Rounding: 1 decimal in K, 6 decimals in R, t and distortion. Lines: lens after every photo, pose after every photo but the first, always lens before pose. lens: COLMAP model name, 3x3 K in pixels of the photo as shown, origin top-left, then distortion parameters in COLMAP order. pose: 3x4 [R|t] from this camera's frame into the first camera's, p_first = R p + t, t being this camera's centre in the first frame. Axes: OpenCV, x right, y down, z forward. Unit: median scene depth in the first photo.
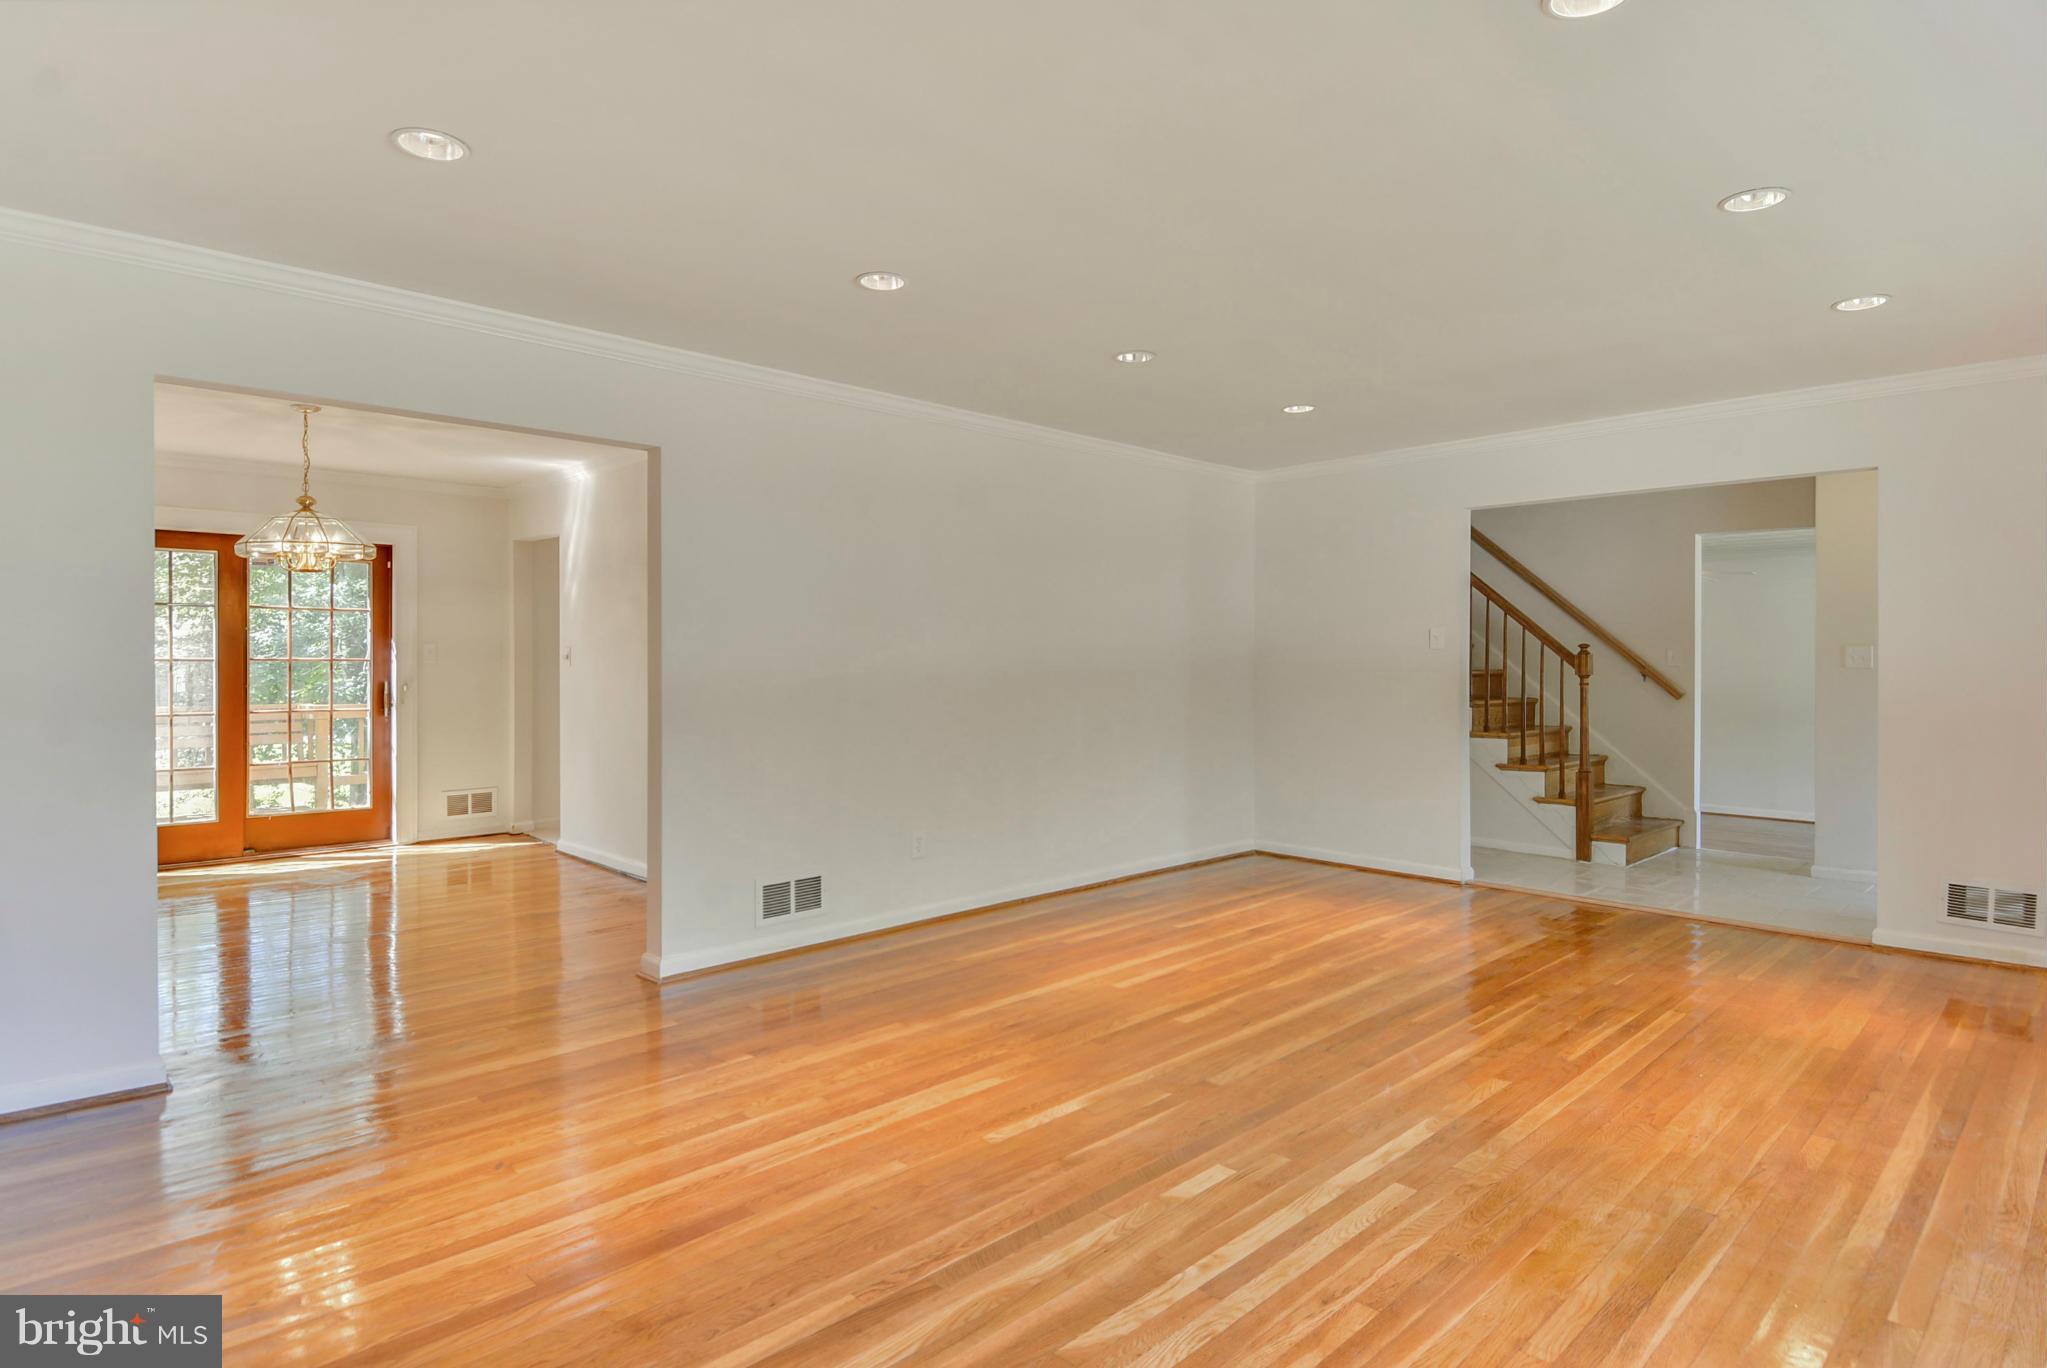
lens RADIAL K [[1062.8, 0, 1023.5], [0, 1062.8, 684.0], [0, 0, 1]] dist [-0.001623, -0.000685]
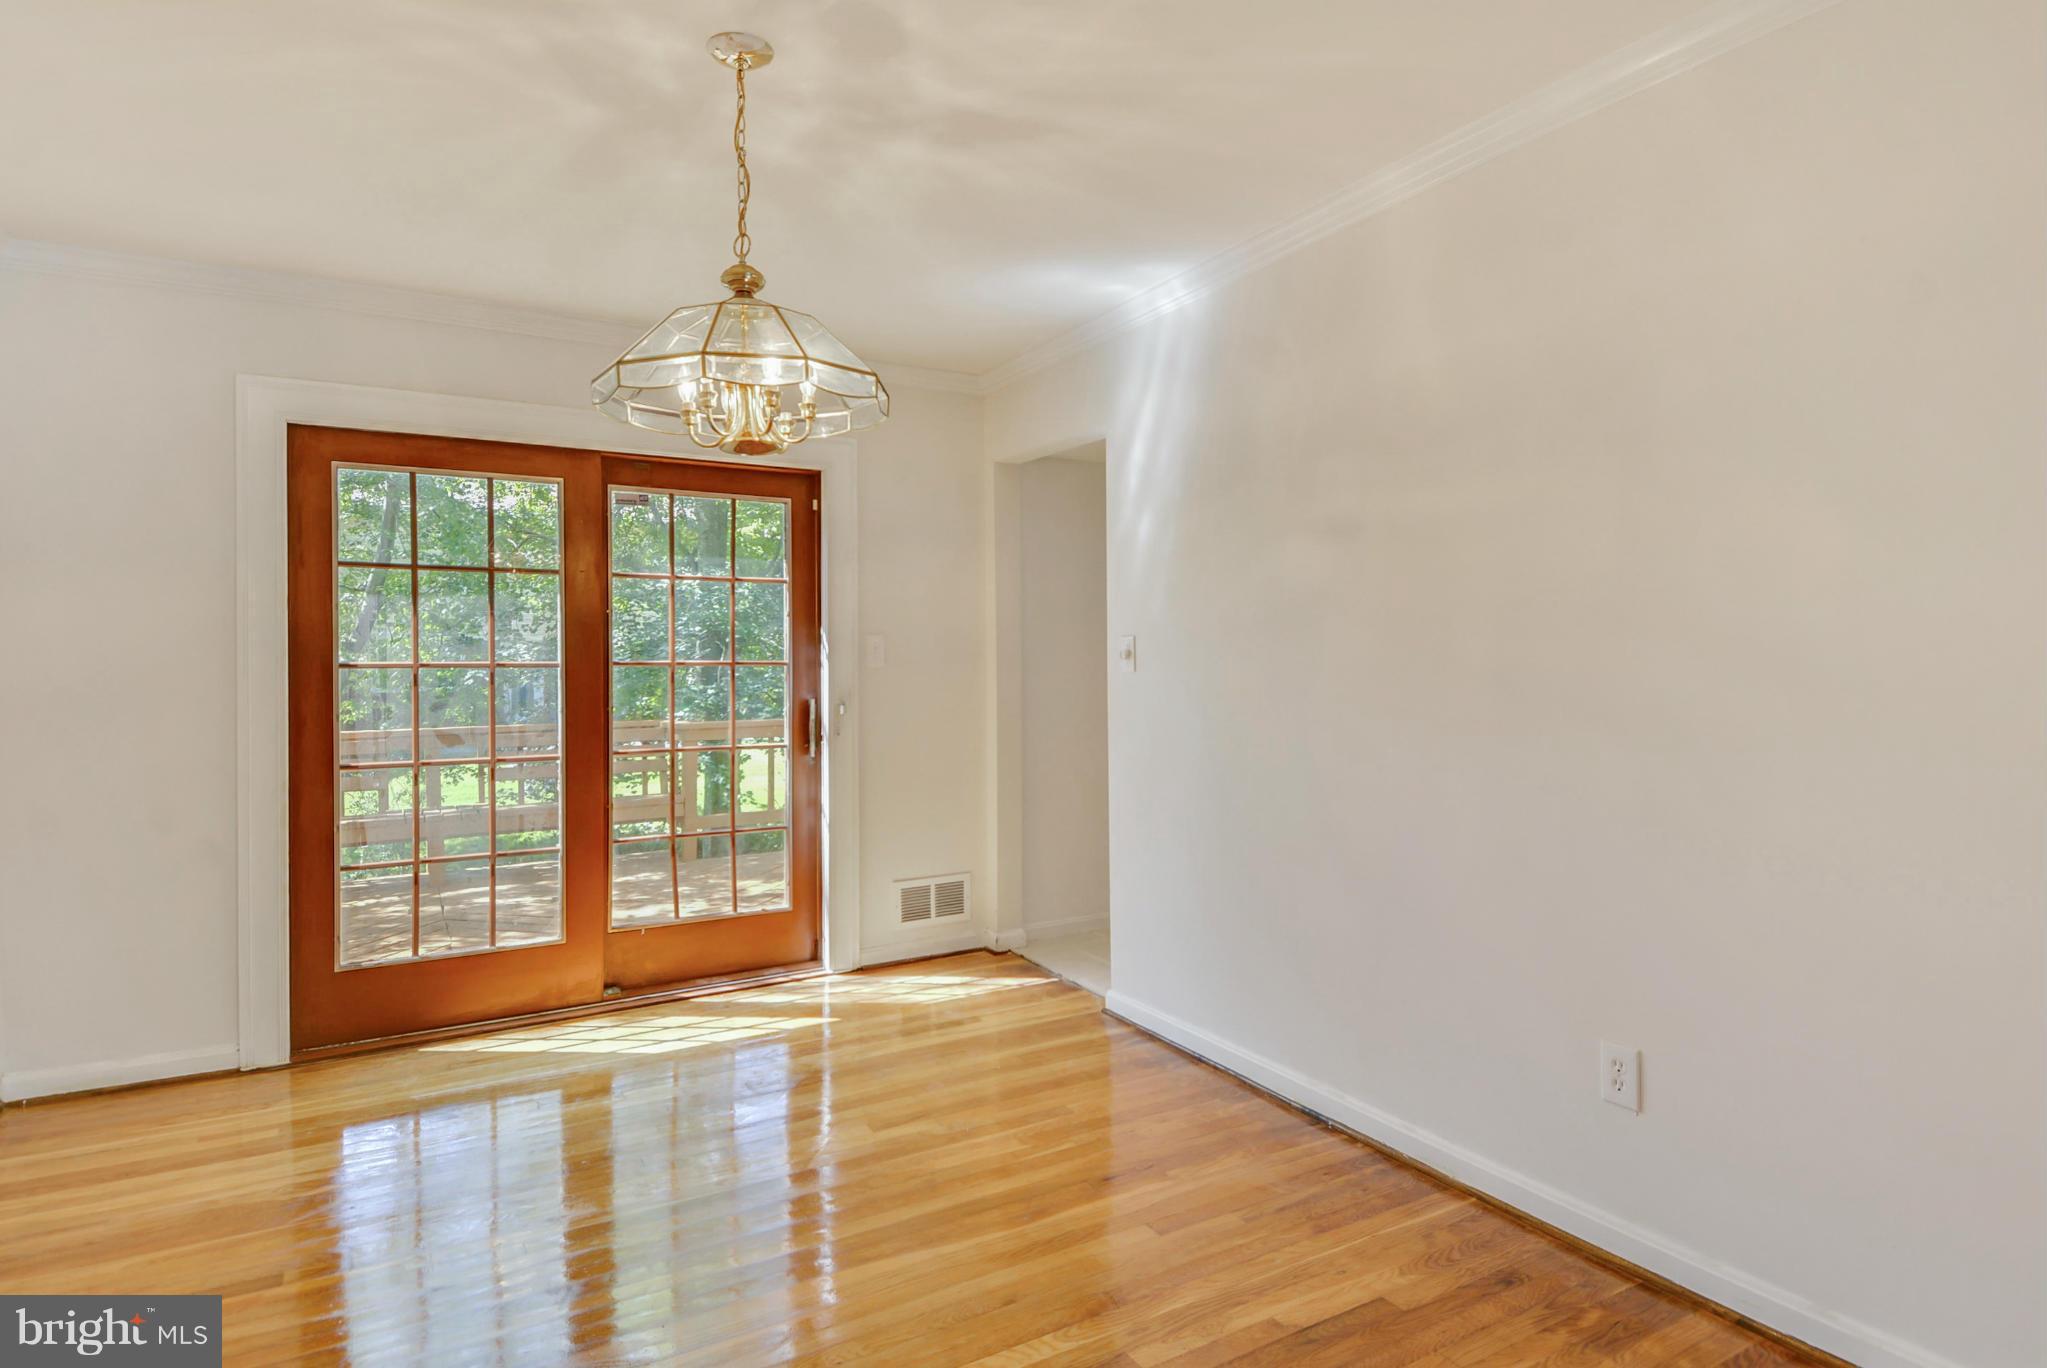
lens RADIAL K [[1059.3, 0, 1023.5], [0, 1059.3, 684.0], [0, 0, 1]] dist [0.056781, -0.000157]
pose [[0.968655, -0.002022, -0.248401, -0.357095], [0.001440, 0.999996, -0.002524, -0.009471], [0.248405, 0.002087, 0.968654, 0.476885]]
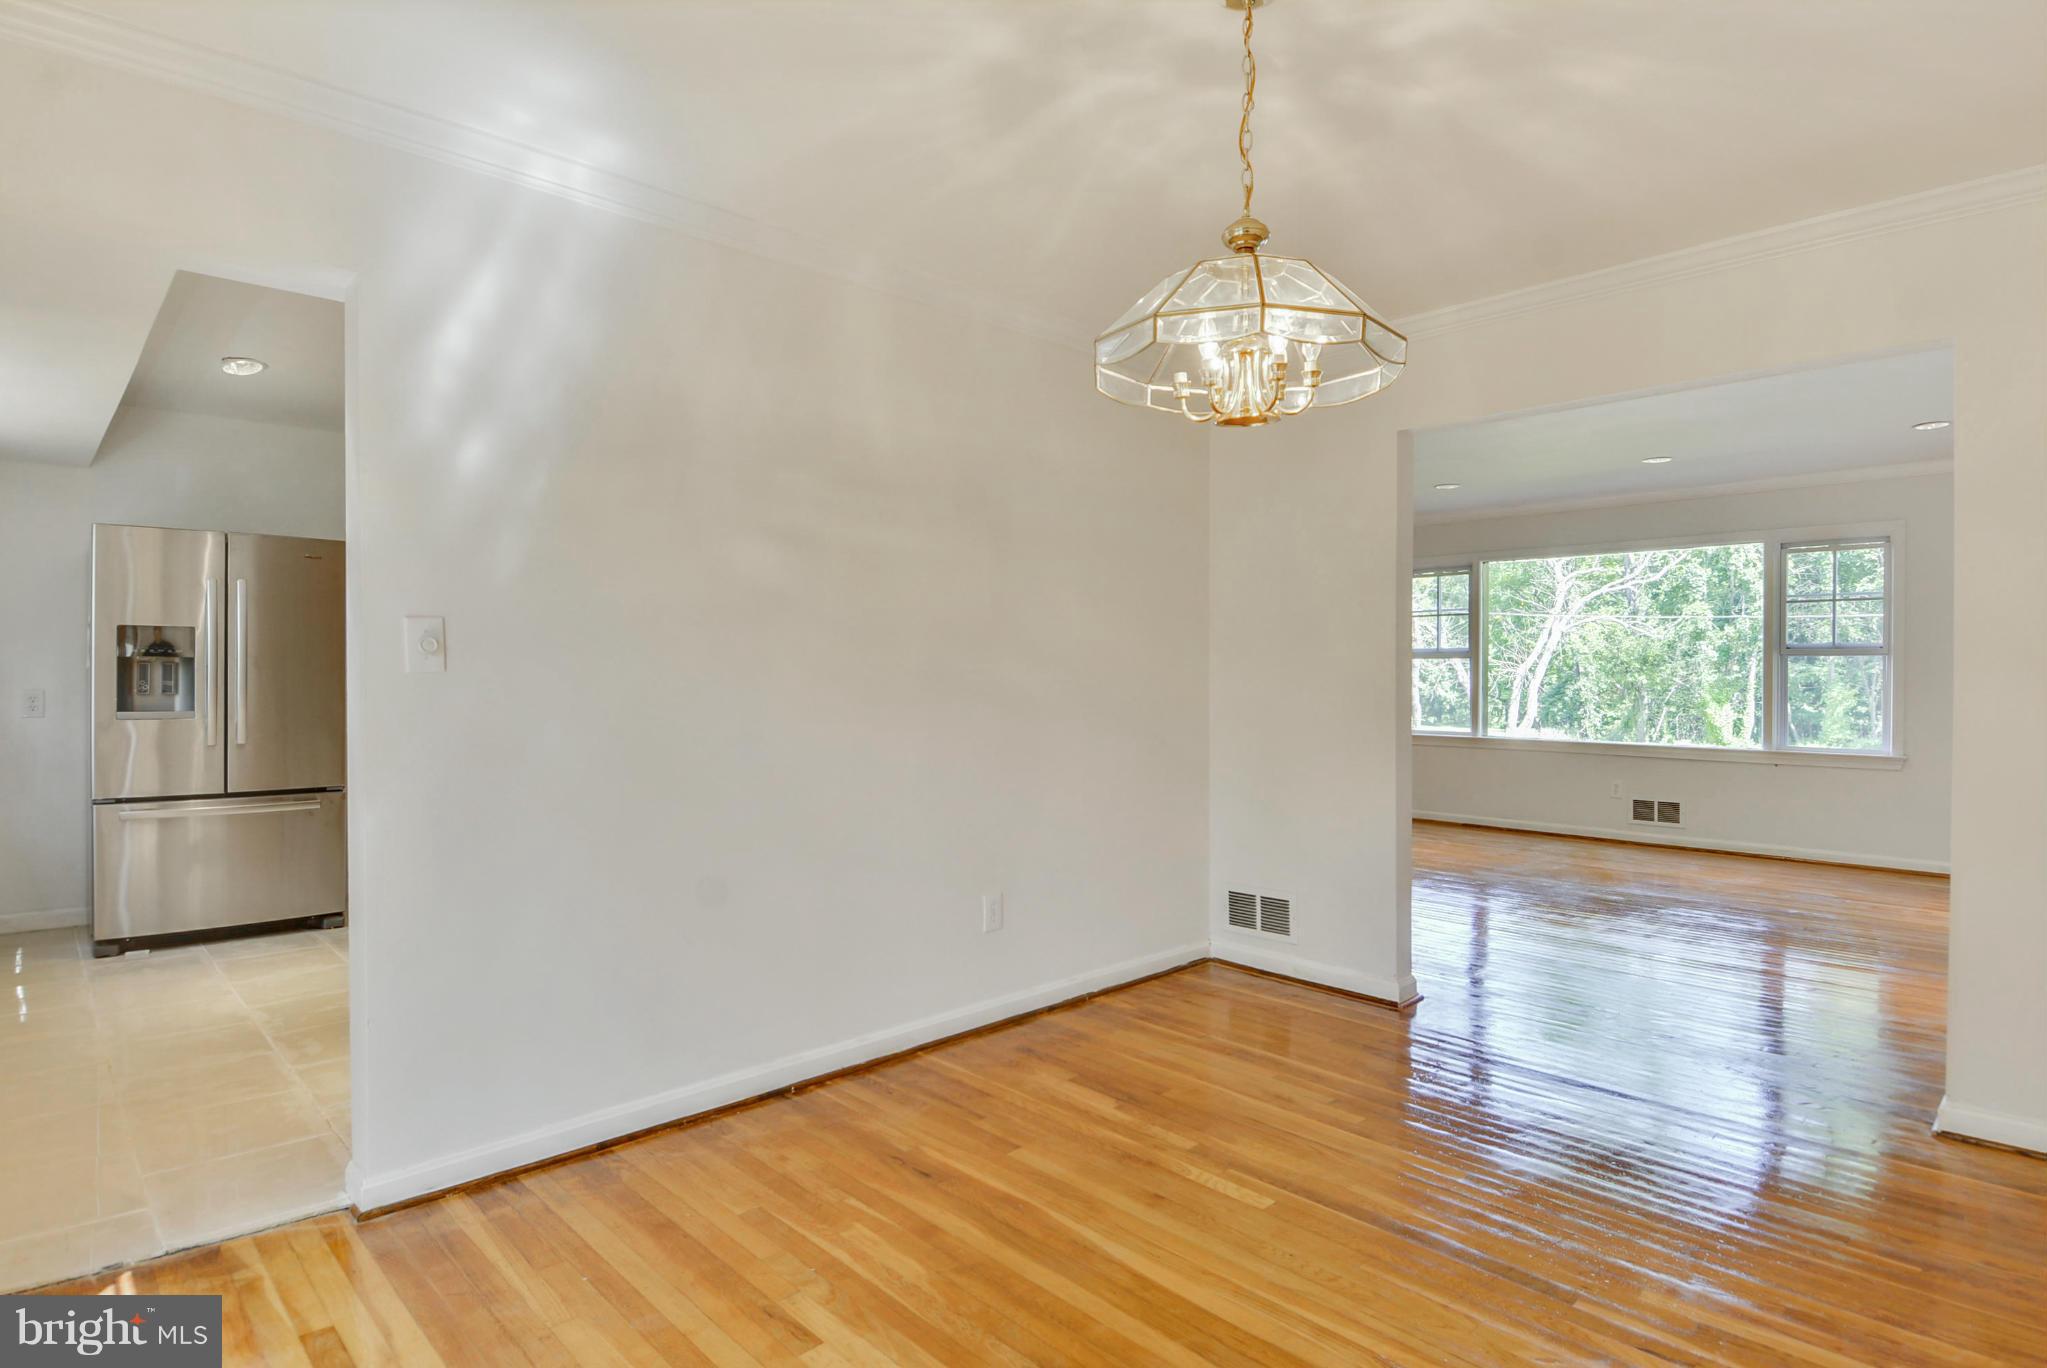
lens RADIAL K [[1100.0, 0, 1027.0], [0, 1100.0, 673.0], [0, 0, 1]] dist [-0.001725, -0.000668]
pose [[0.020476, 0.002207, 0.999788, -0.820152], [0.024544, 0.999695, -0.002710, -0.006801], [-0.999489, 0.024594, 0.020416, 0.818729]]
